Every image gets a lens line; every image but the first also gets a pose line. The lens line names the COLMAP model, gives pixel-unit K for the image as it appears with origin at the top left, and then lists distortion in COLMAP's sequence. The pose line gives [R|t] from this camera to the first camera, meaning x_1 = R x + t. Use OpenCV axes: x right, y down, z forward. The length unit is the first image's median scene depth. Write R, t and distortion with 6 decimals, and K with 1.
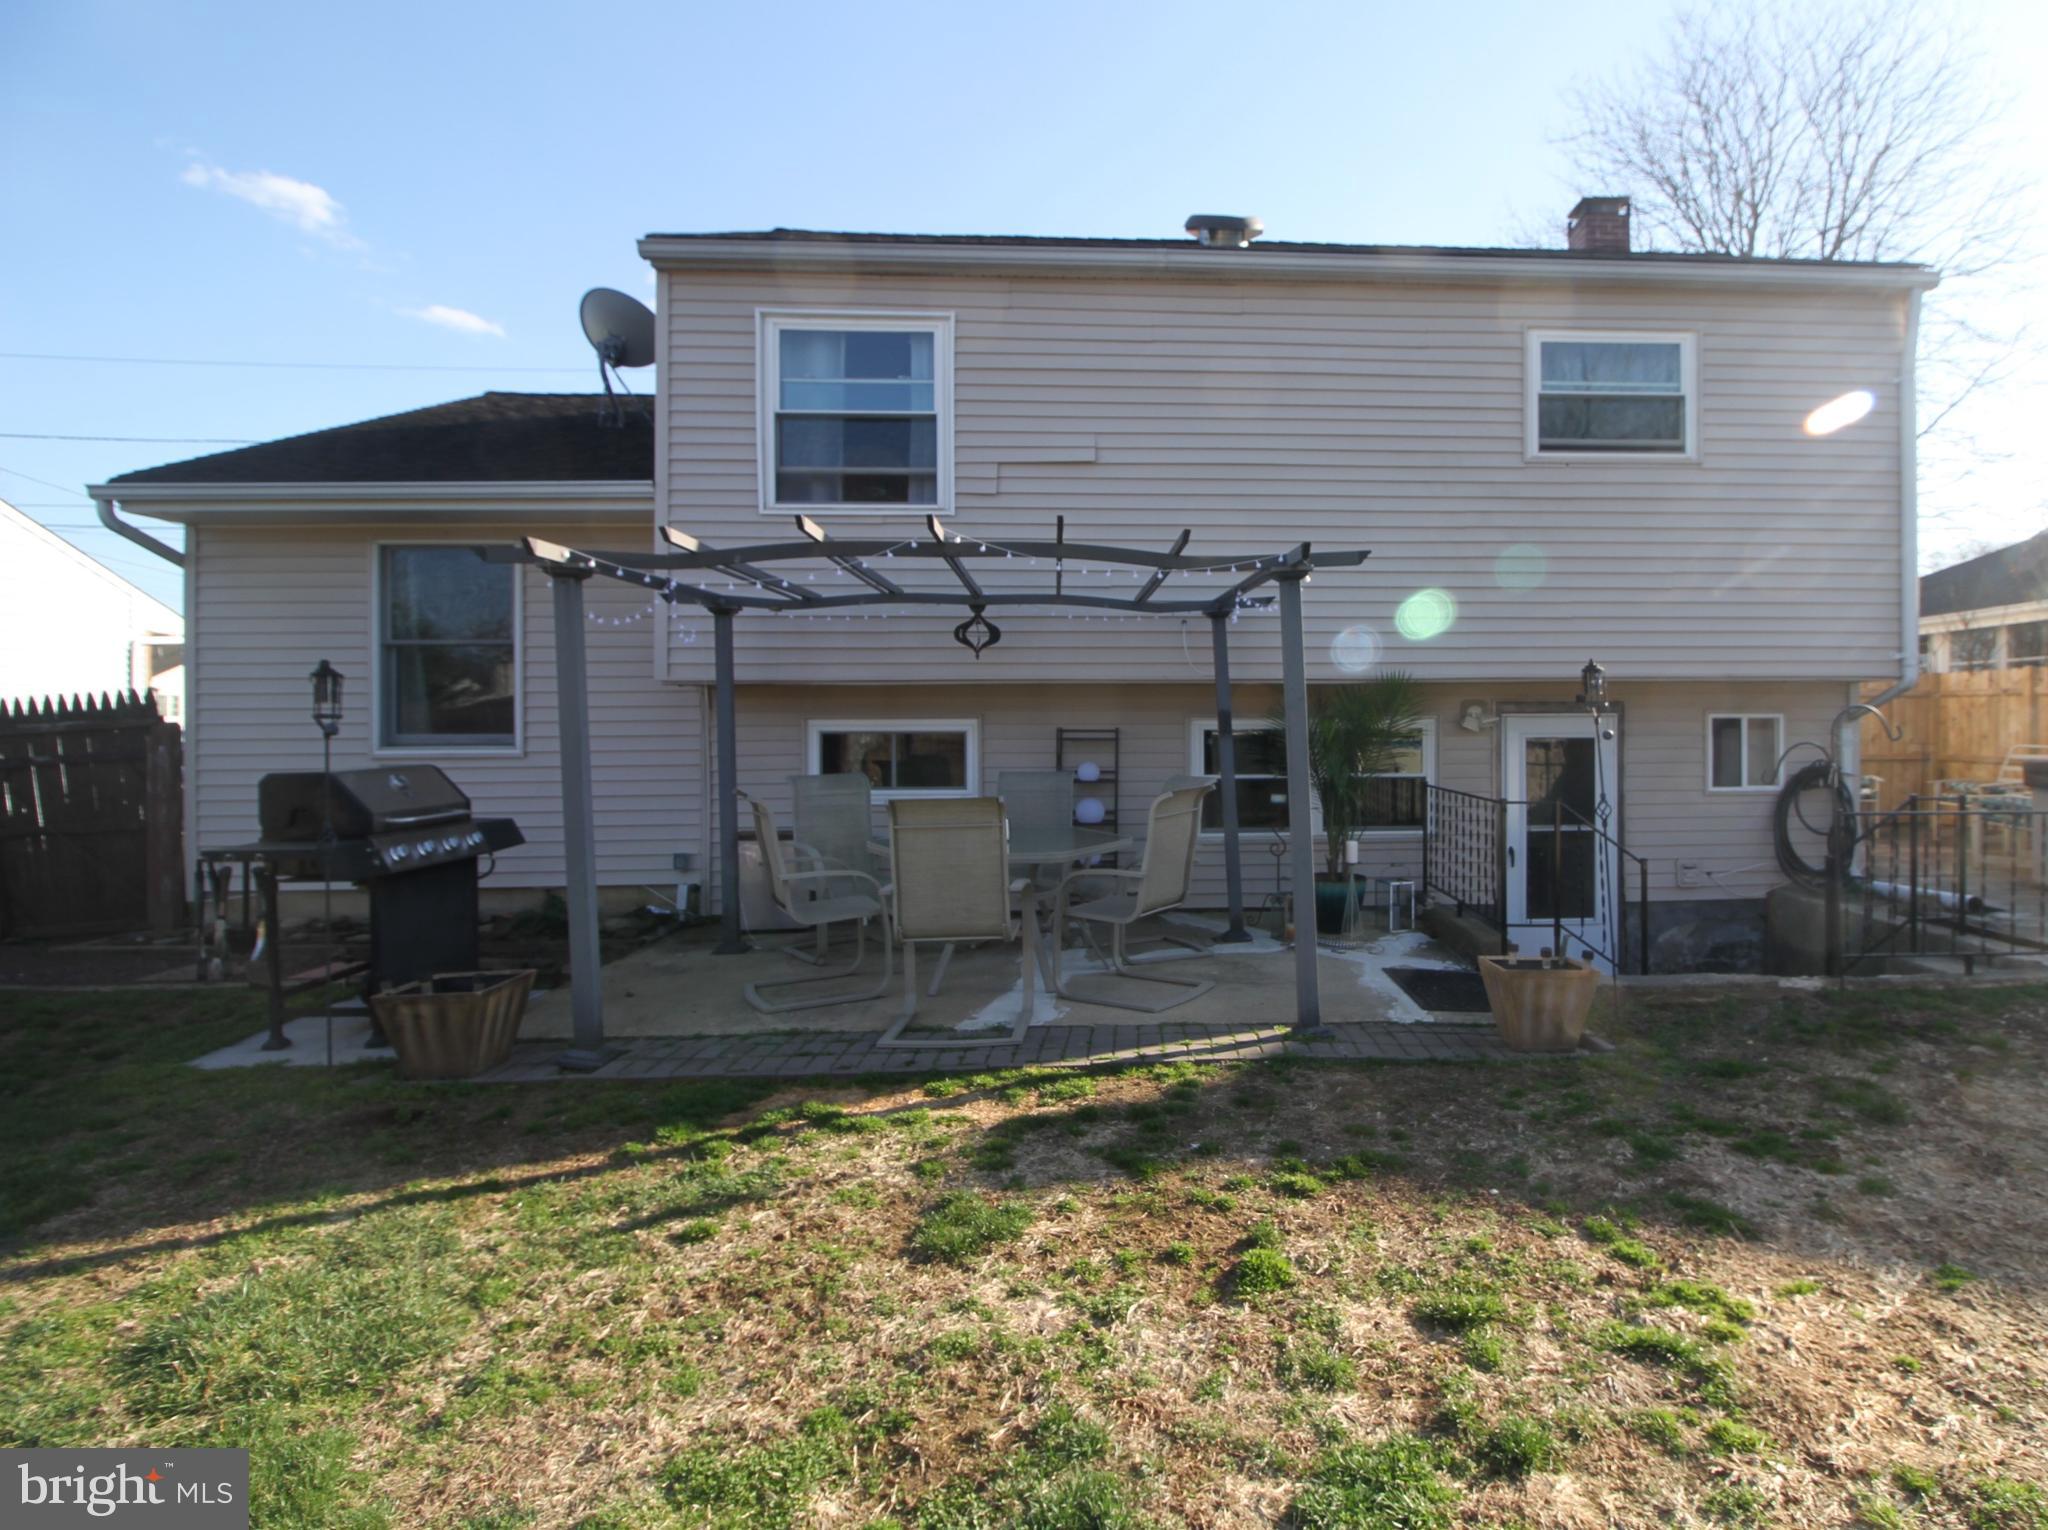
lens RADIAL K [[1117.7, 0, 1028.2], [0, 1117.7, 720.9], [0, 0, 1]] dist [-0.001470, -0.000206]
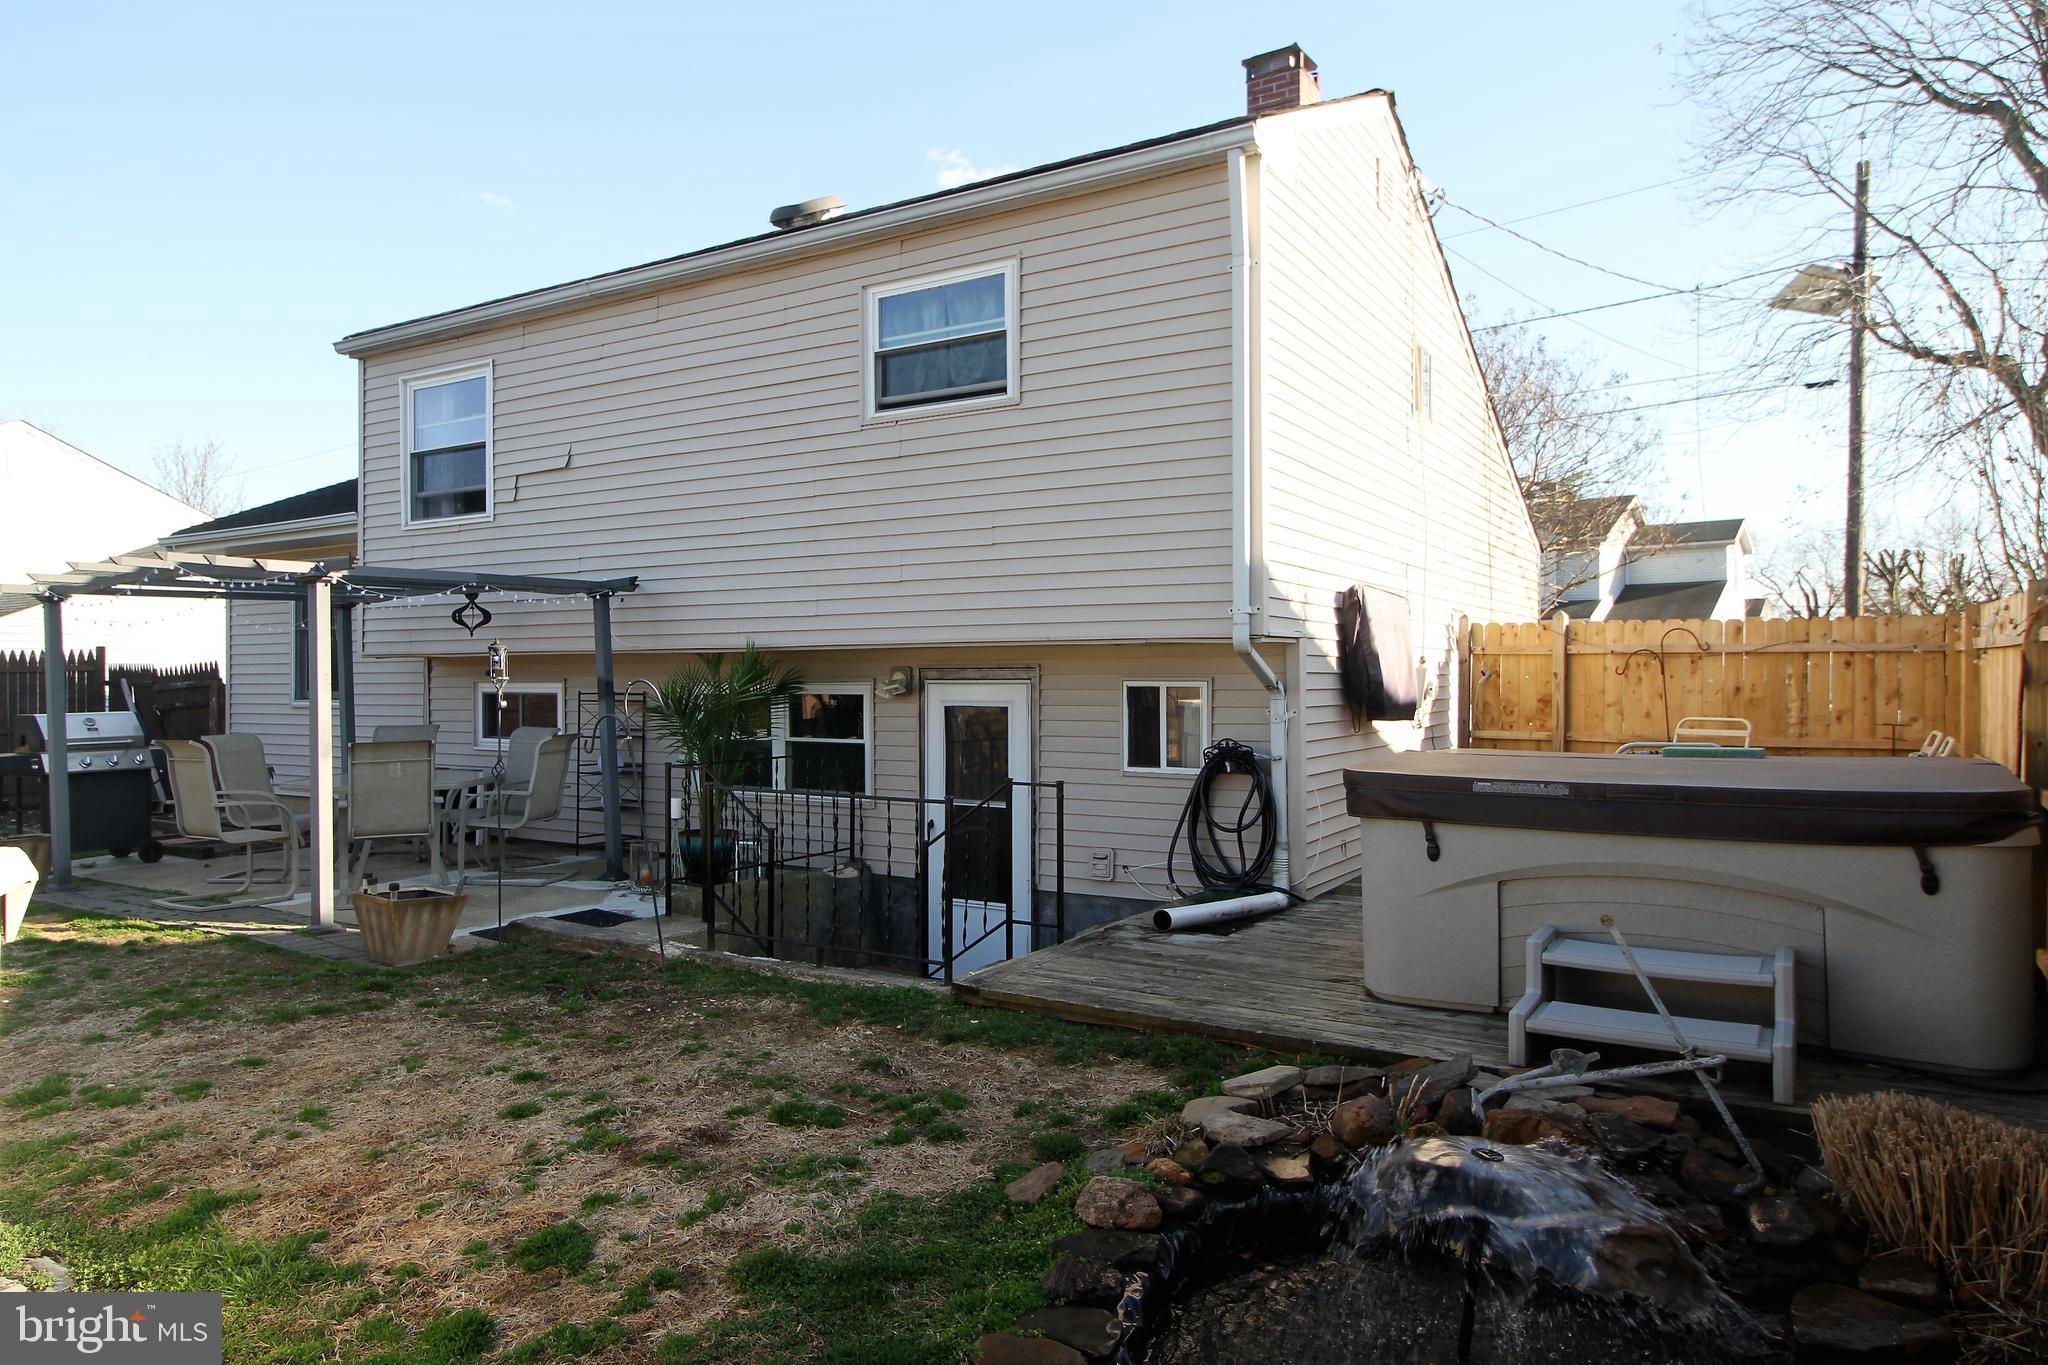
lens RADIAL K [[1306.9, 0, 1024.2], [0, 1306.9, 685.0], [0, 0, 1]] dist [-0.006208, 0.000213]
pose [[0.815964, 0.006296, -0.578069, 1.211858], [-0.003024, 0.999974, 0.006622, -0.011117], [0.578095, -0.003655, 0.815961, 0.145069]]
